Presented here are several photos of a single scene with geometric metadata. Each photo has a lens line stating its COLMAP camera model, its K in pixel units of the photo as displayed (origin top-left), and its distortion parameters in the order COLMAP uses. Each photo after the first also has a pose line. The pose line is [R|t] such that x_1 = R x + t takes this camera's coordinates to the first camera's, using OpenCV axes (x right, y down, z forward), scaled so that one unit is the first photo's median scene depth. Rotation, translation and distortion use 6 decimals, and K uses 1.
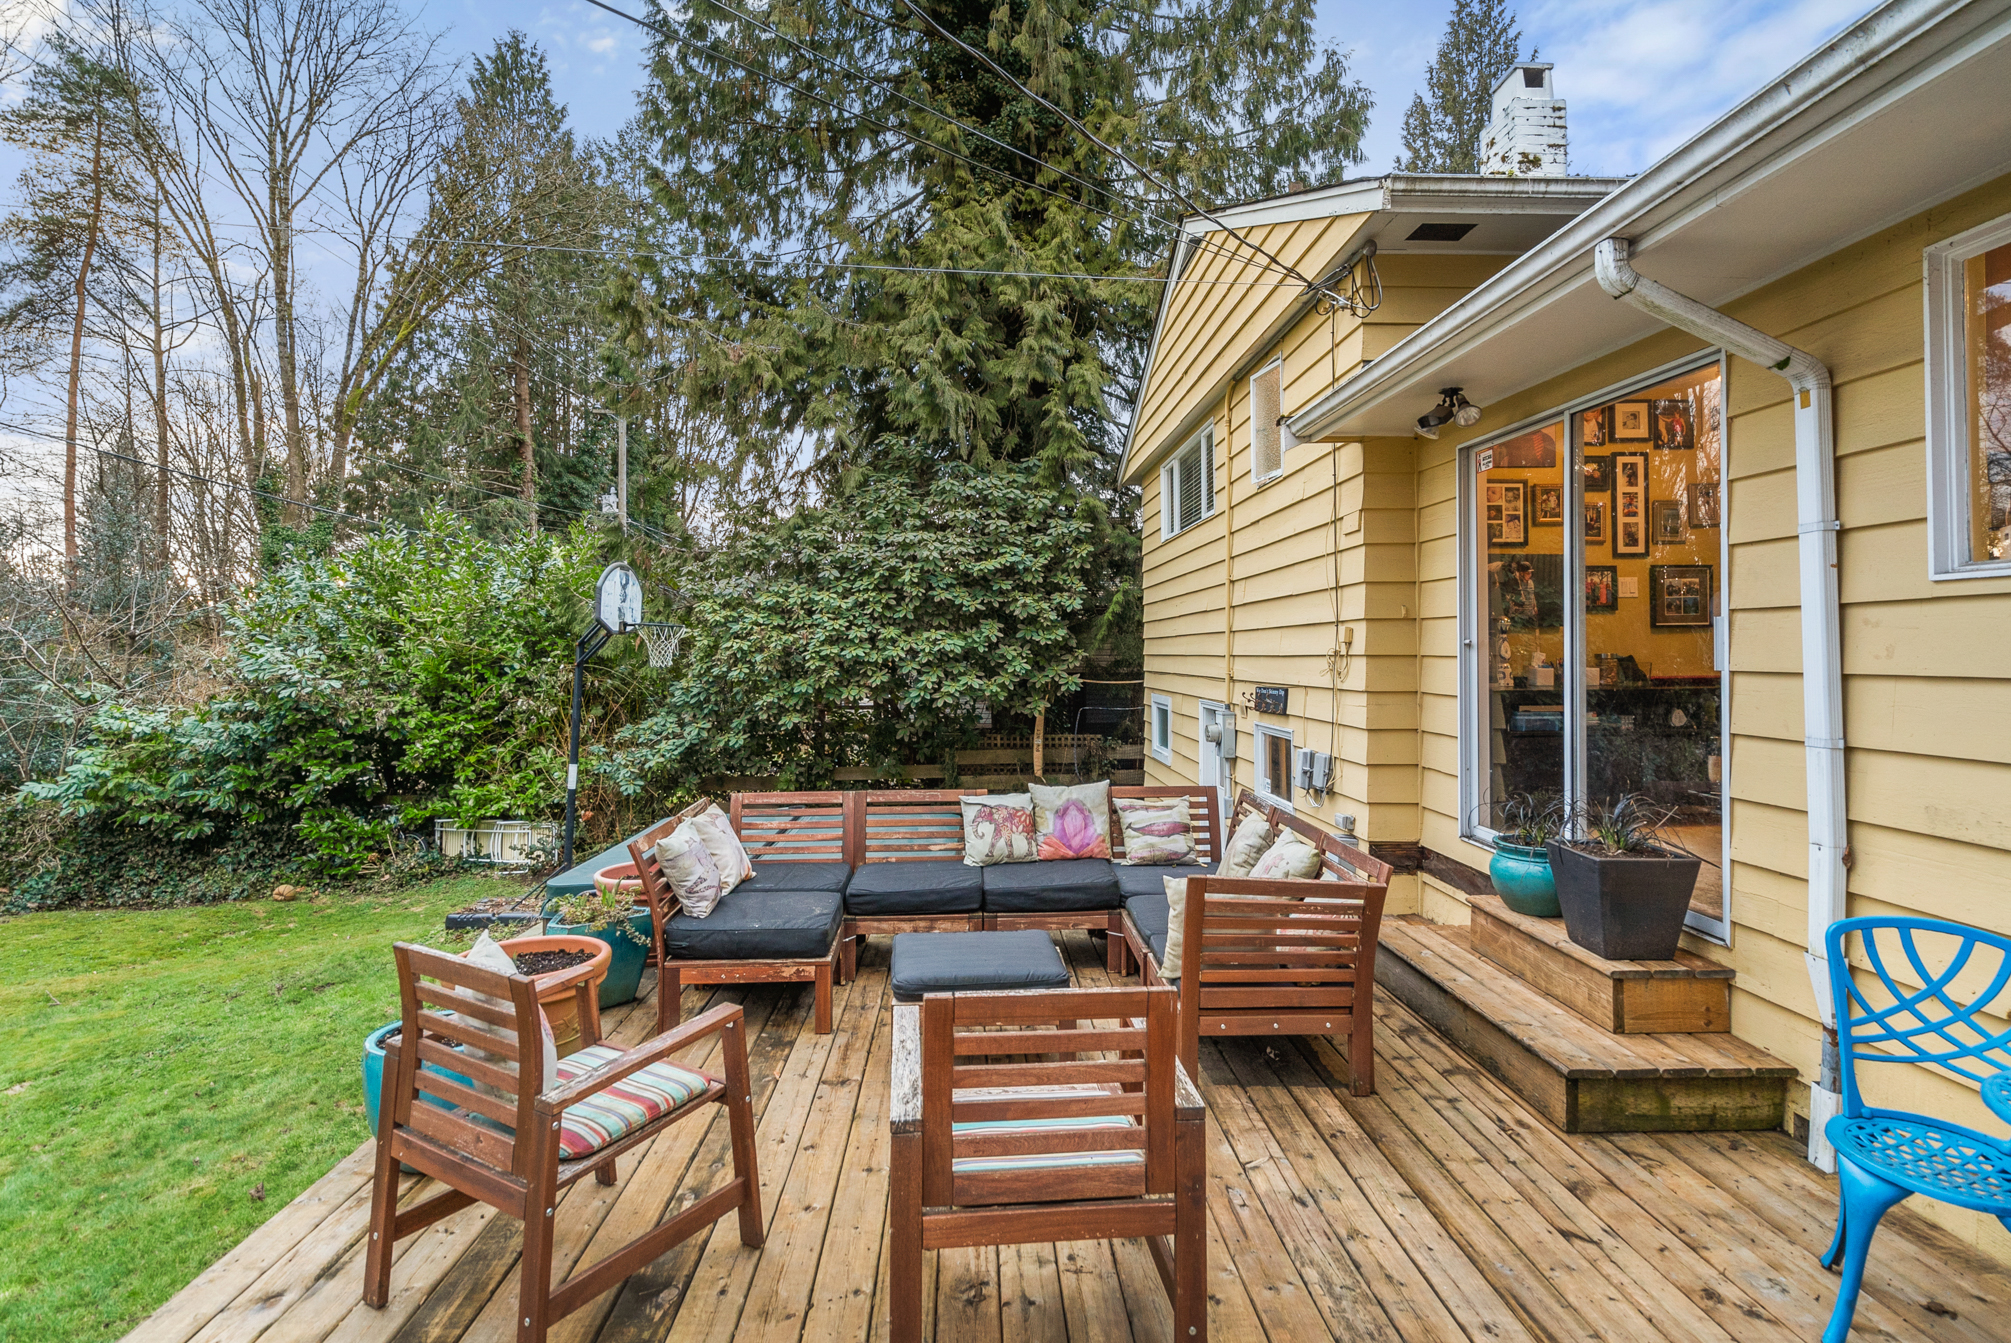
lens RADIAL K [[994.3, 0, 1016.2], [0, 994.3, 635.7], [0, 0, 1]] dist [-0.002486, 0.003081]
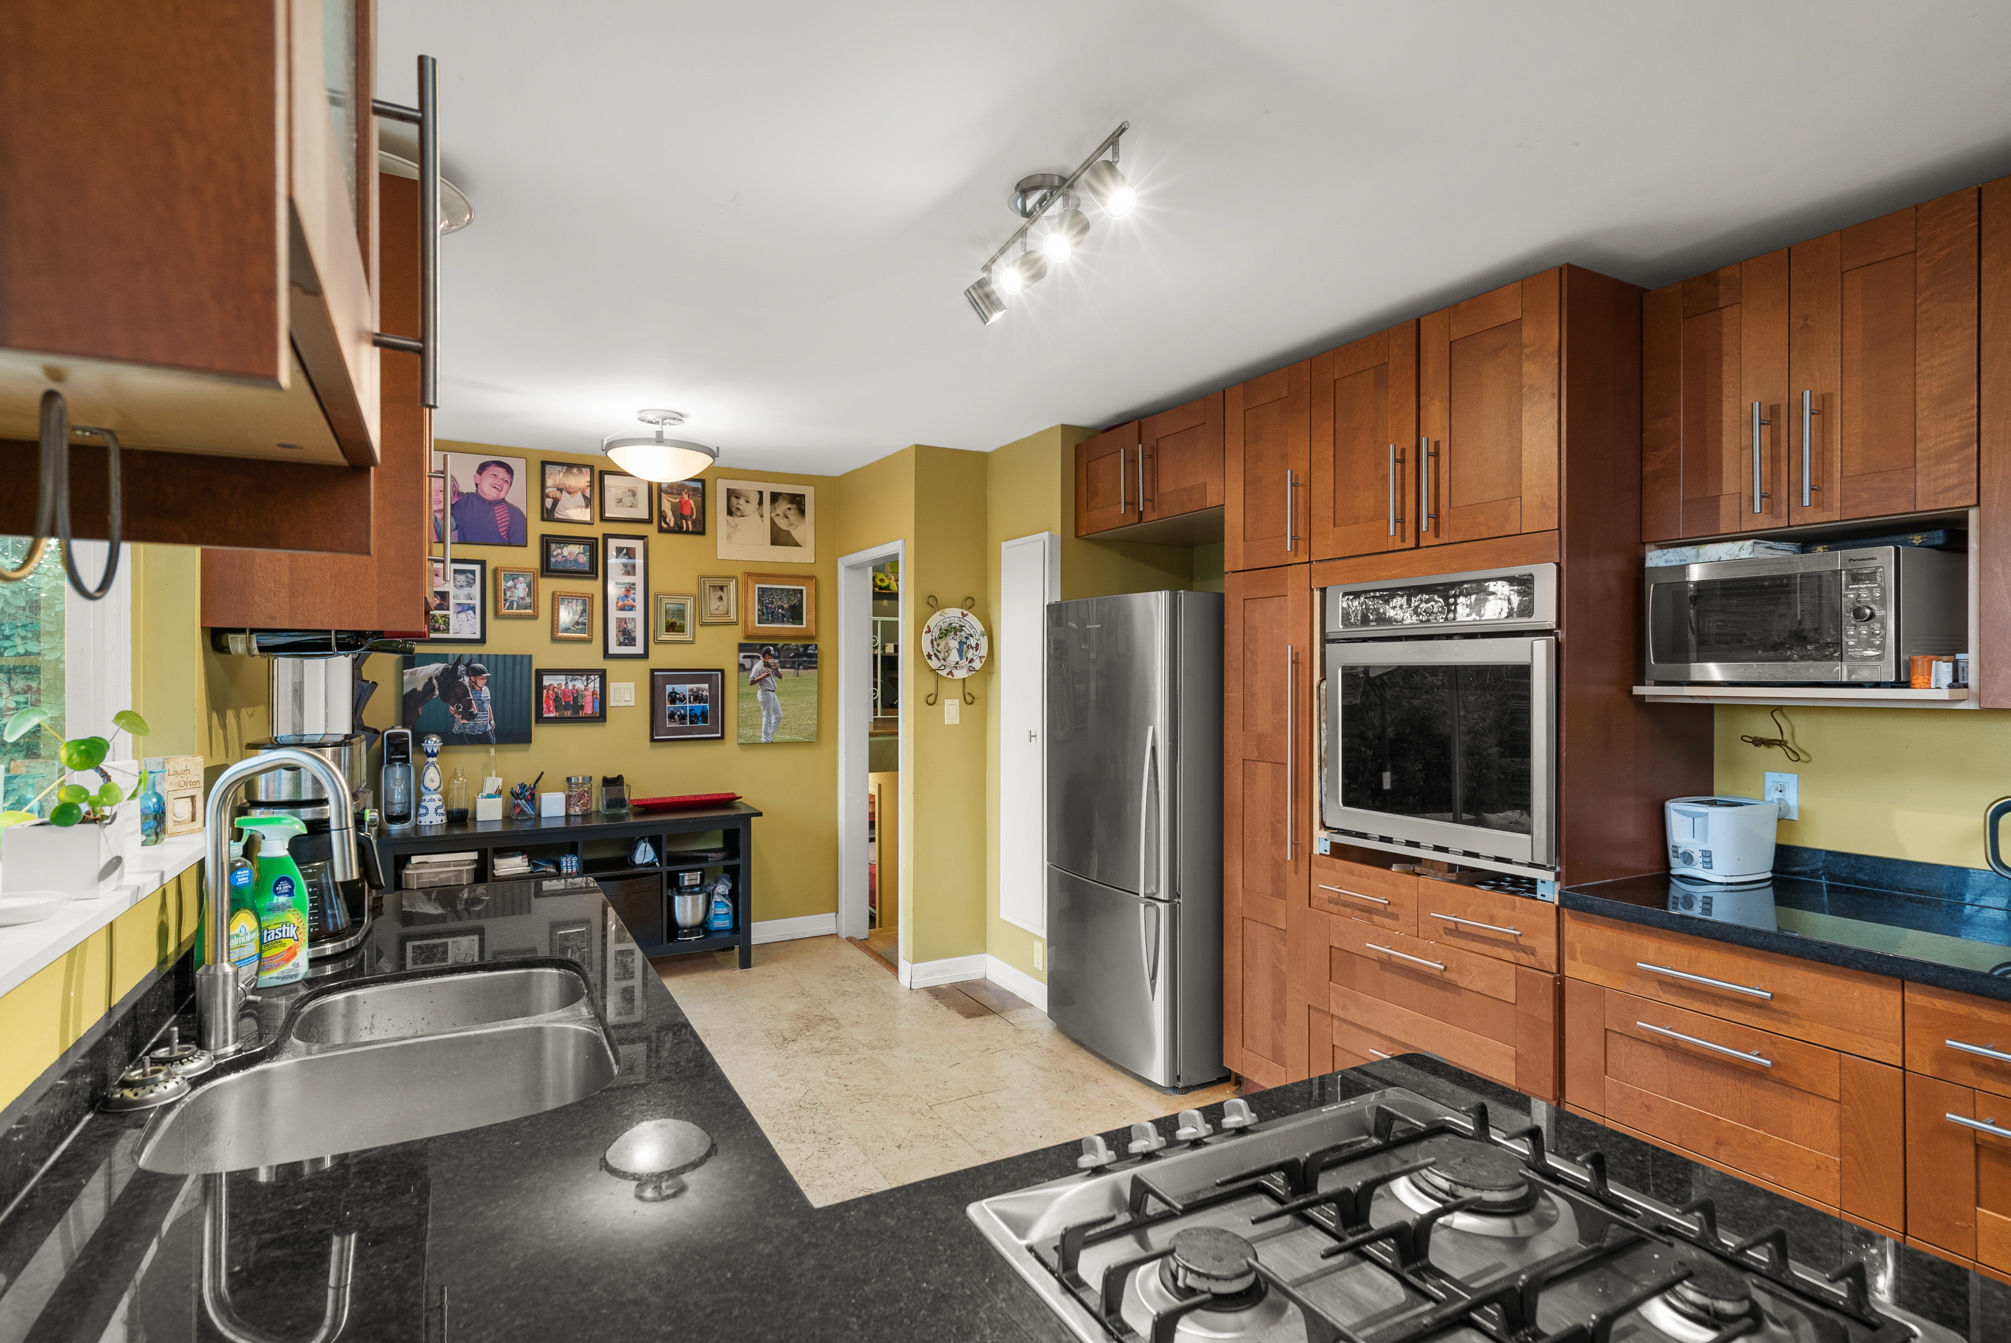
lens RADIAL K [[994.3, 0, 999.6], [0, 994.3, 673.1], [0, 0, 1]] dist [-0.002486, 0.003081]
pose [[0.900555, 0.005288, 0.434710, 0.266731], [-0.008348, 0.999952, 0.005130, -0.036667], [-0.434662, -0.008249, 0.900556, 0.049139]]
